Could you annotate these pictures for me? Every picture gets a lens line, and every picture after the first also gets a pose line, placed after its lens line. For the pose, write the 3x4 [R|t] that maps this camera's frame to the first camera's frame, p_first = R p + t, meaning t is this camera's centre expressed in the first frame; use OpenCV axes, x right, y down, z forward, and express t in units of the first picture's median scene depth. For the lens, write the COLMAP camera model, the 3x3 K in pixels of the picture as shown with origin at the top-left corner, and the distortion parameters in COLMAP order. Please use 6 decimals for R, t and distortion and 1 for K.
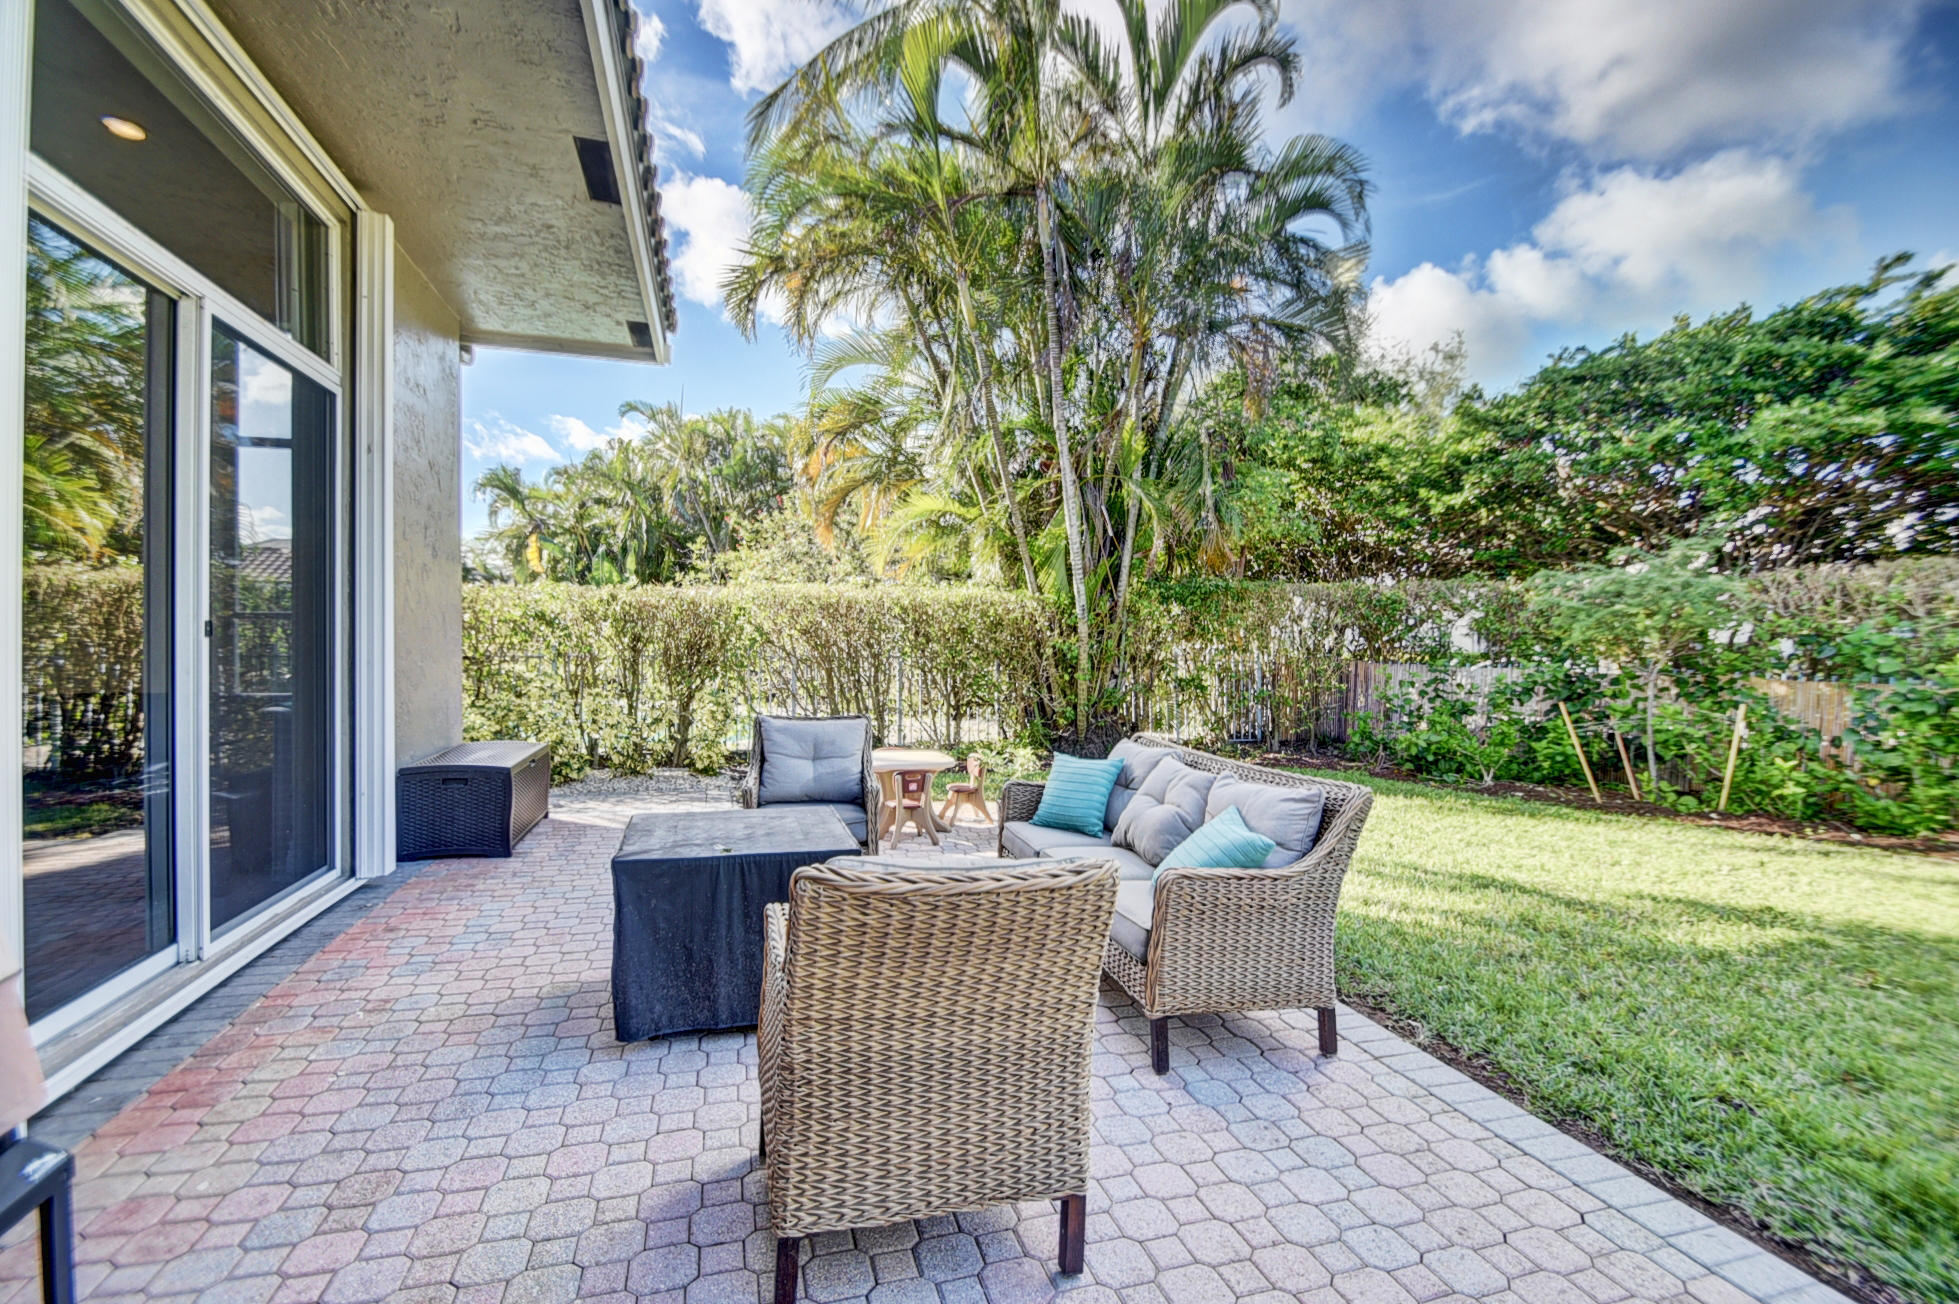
lens RADIAL K [[874.6, 0, 992.3], [0, 874.6, 638.7], [0, 0, 1]] dist [0.004703, 0.000065]
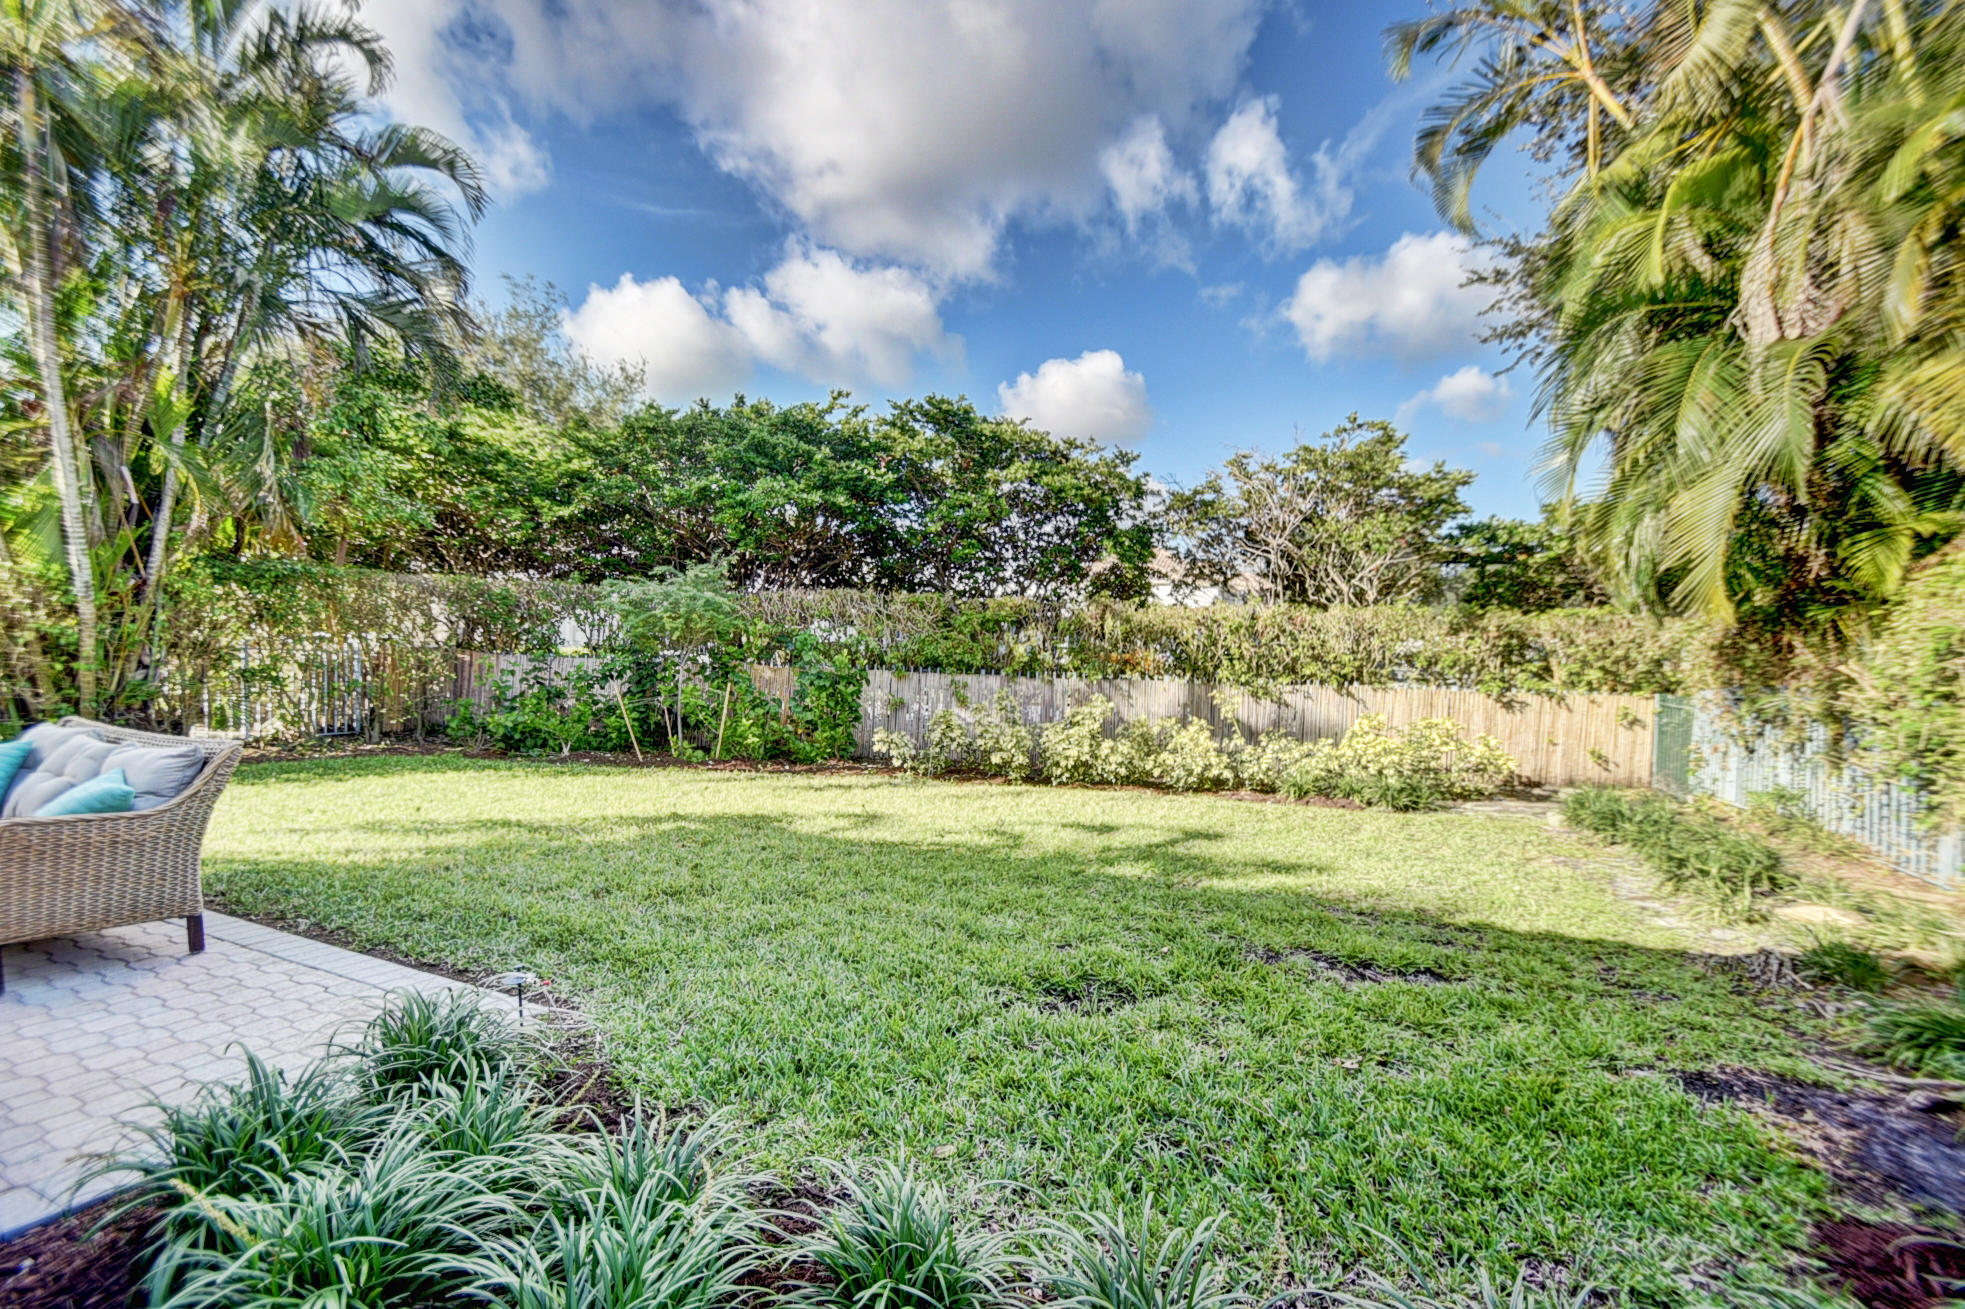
lens RADIAL K [[883.2, 0, 1058.9], [0, 883.2, 660.9], [0, 0, 1]] dist [-0.001221, -0.007879]
pose [[0.657530, 0.004910, 0.753412, 0.086708], [-0.023414, 0.999629, 0.013920, 0.004627], [-0.753064, -0.026794, 0.657401, -0.251415]]
